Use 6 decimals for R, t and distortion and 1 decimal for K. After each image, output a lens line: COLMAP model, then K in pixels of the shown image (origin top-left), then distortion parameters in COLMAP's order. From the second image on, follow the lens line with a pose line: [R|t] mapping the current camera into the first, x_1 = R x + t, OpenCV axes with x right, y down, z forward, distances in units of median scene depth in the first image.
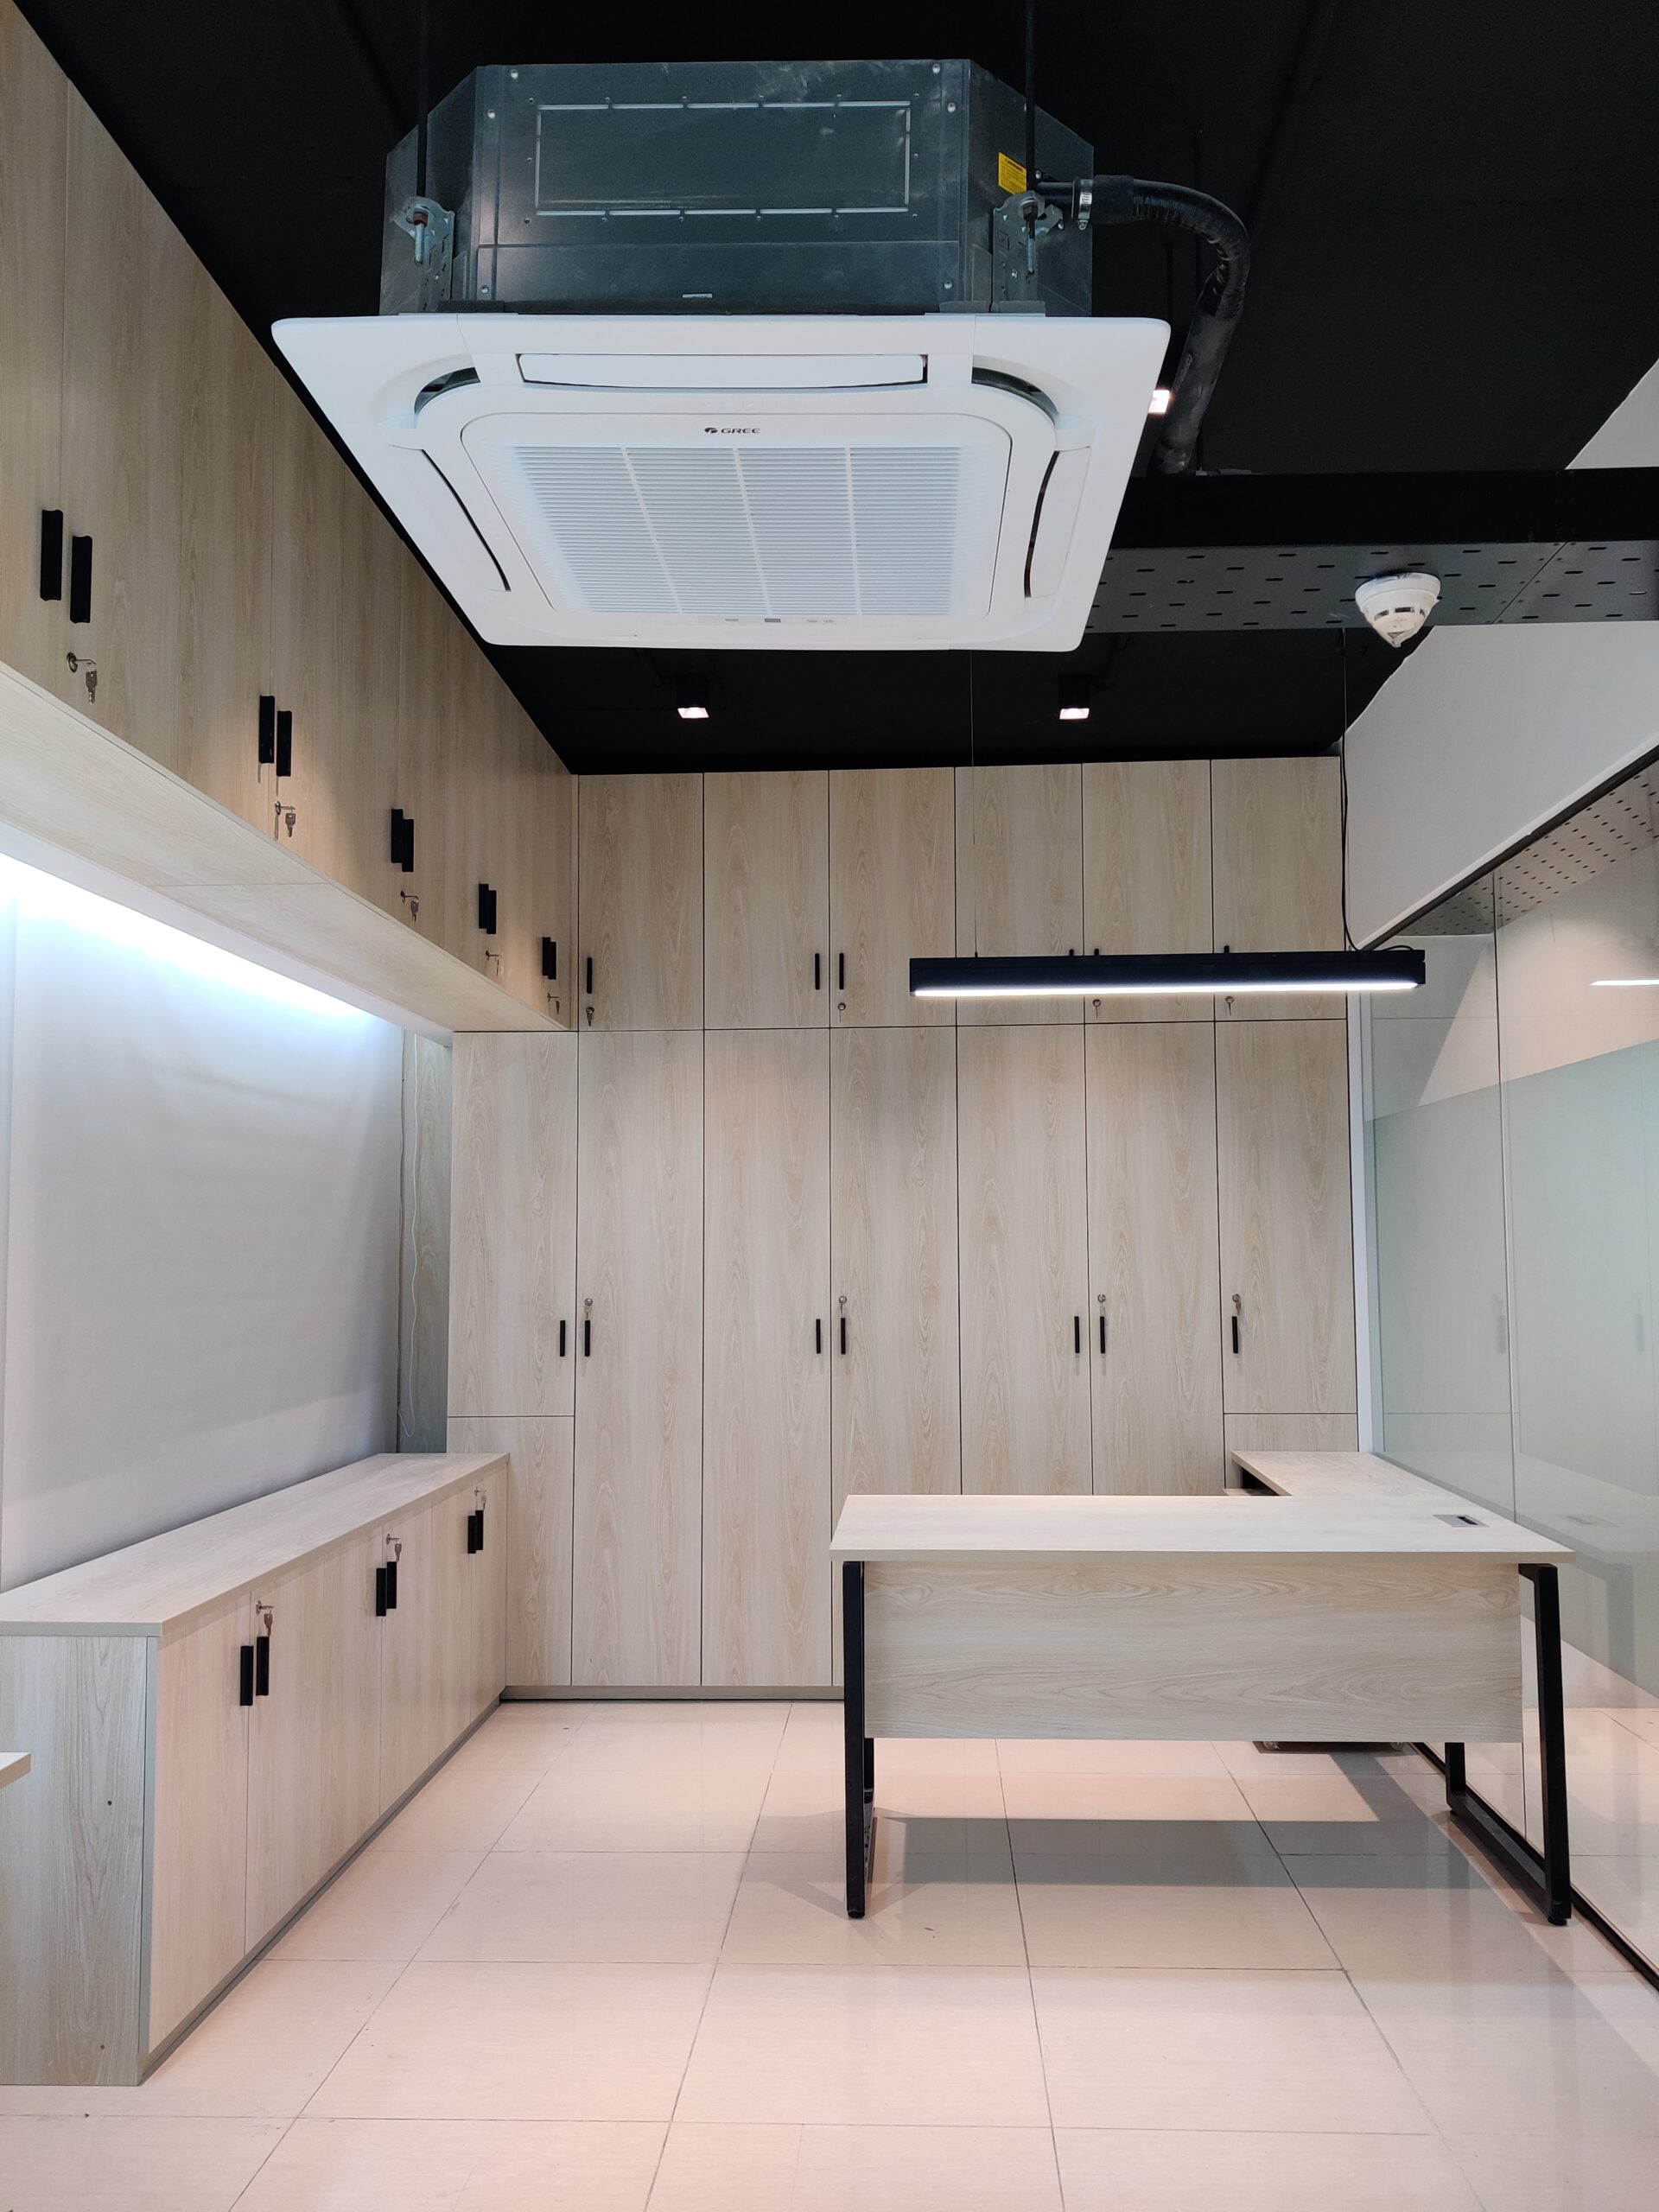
lens RADIAL K [[1683.1, 0, 834.2], [0, 1683.1, 1118.1], [0, 0, 1]] dist [-0.011871, -0.005664]
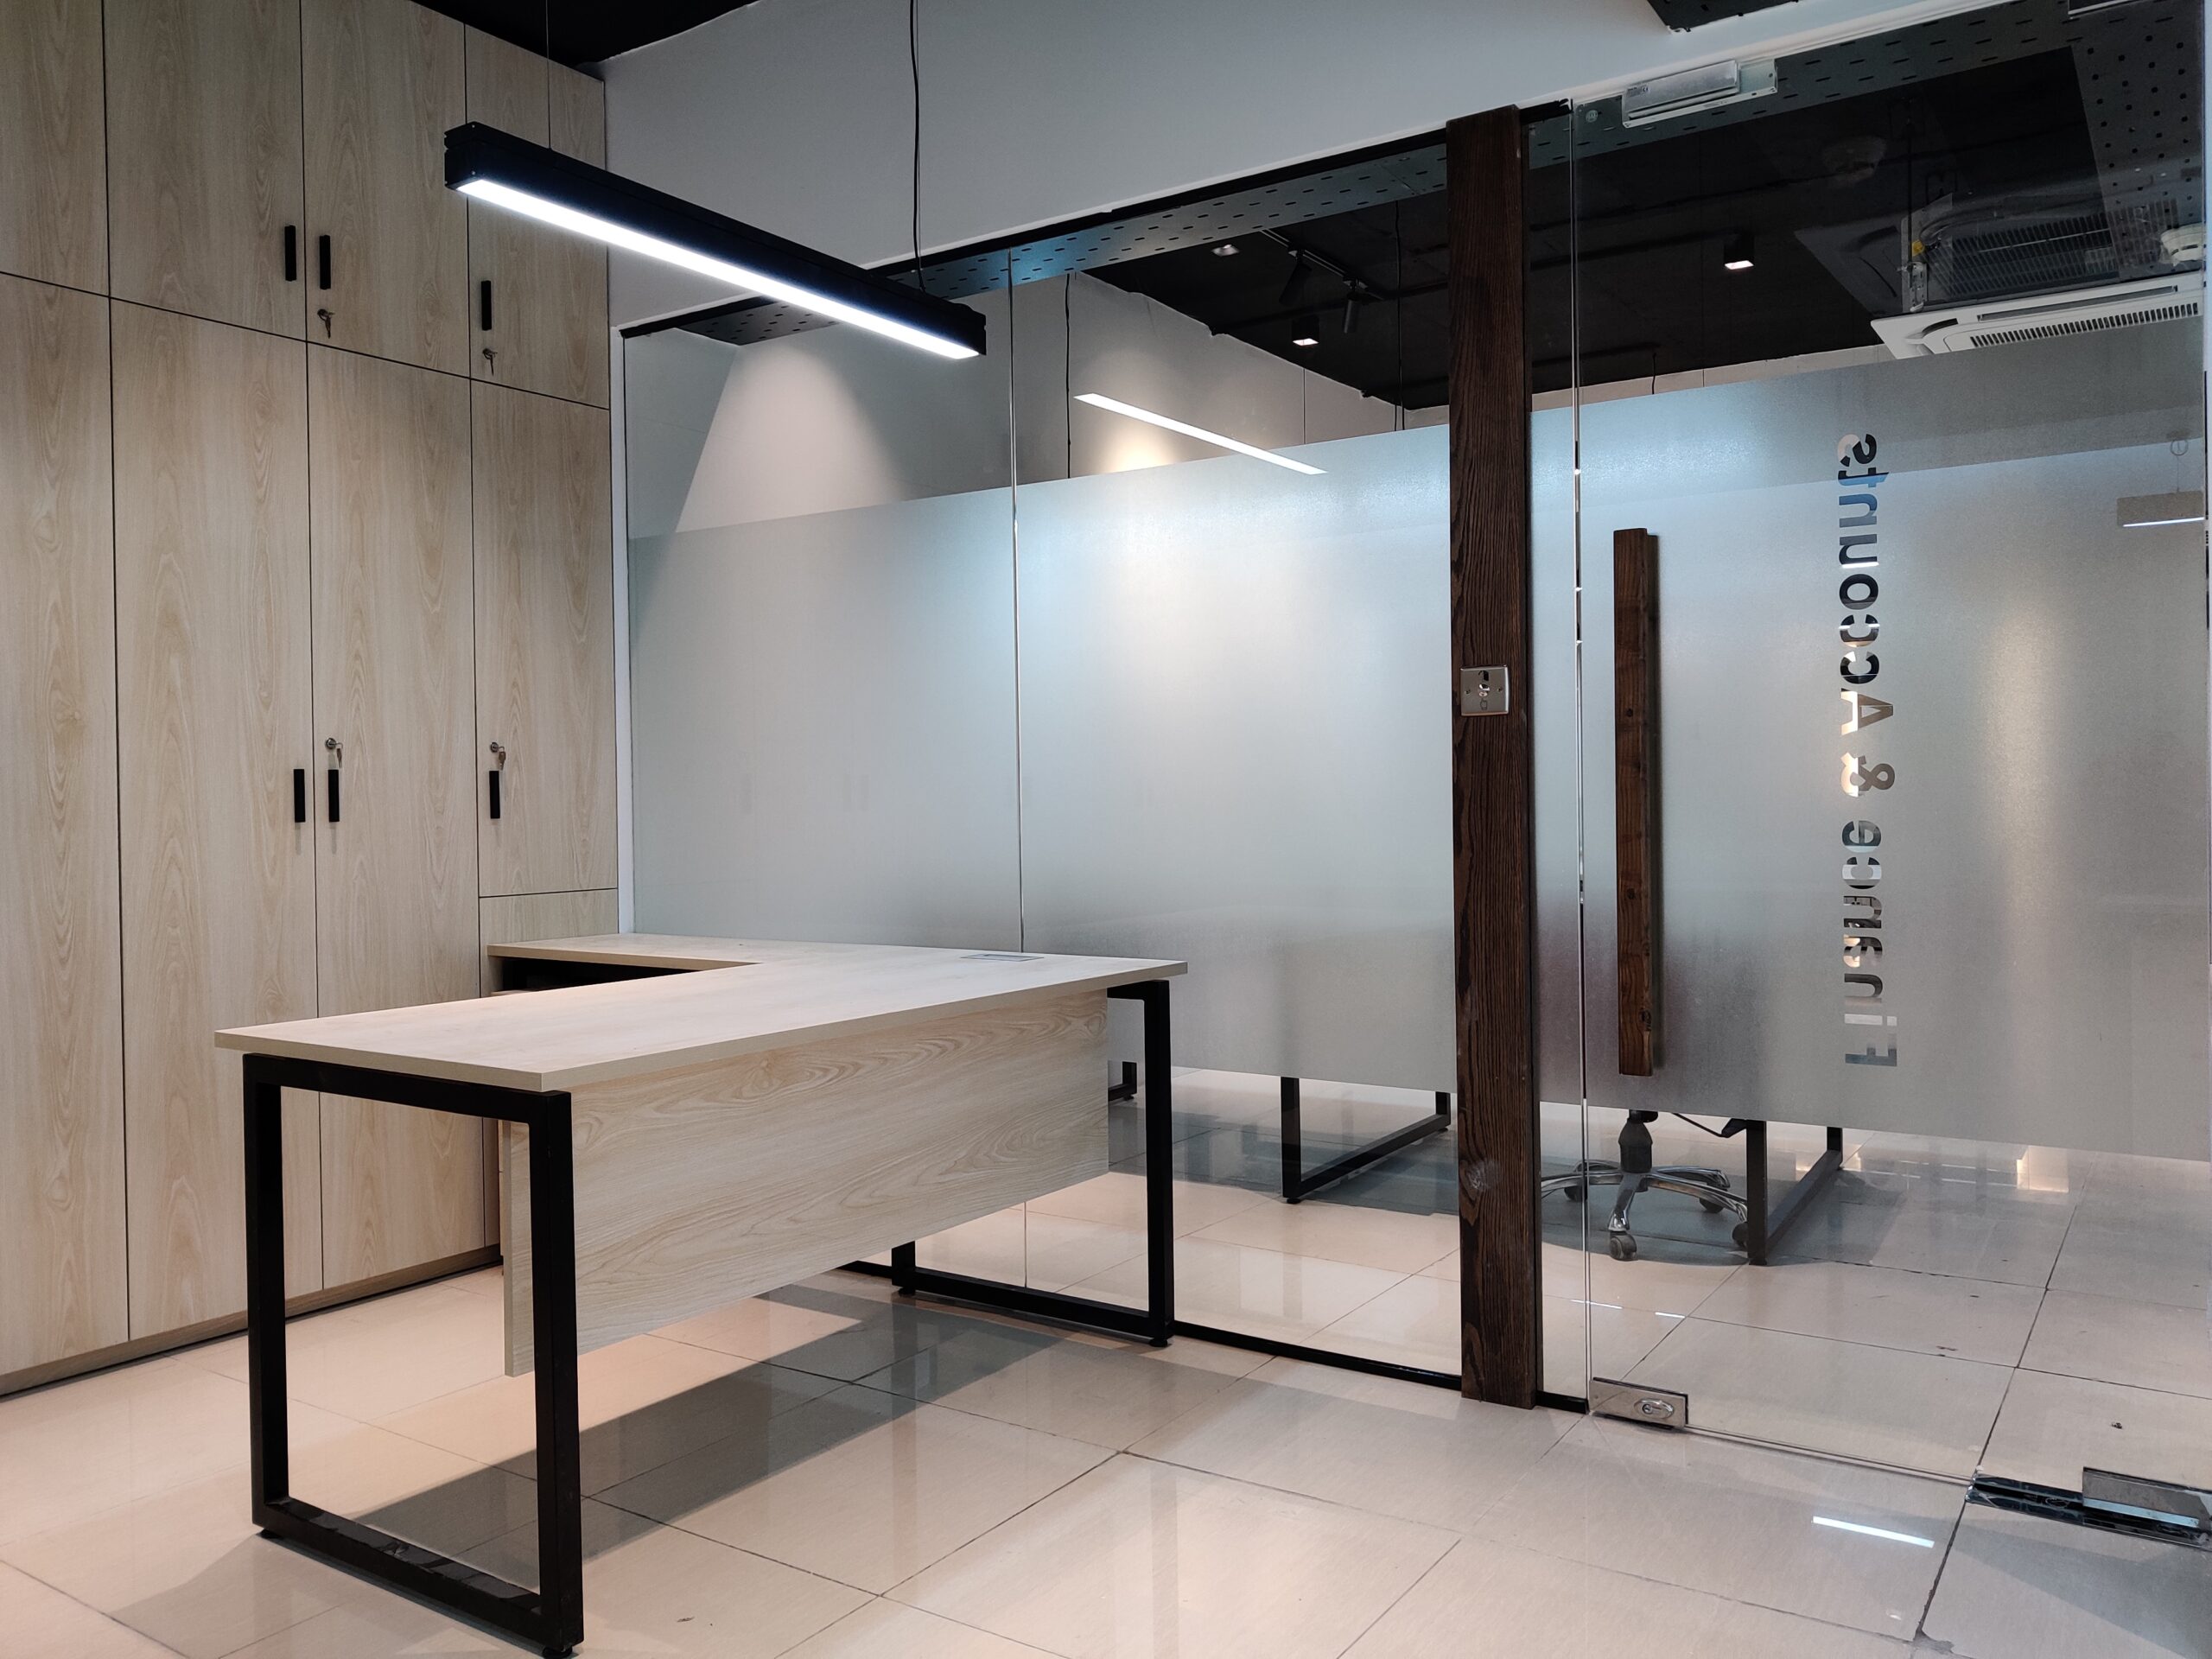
lens RADIAL K [[1683.1, 0, 1115.5], [0, 1683.1, 823.1], [0, 0, 1]] dist [-0.011871, -0.005664]
pose [[0.491766, -0.013034, 0.870630, -0.288410], [-0.054095, 0.997499, 0.045489, 0.091052], [-0.869045, -0.069466, 0.489831, 0.375830]]
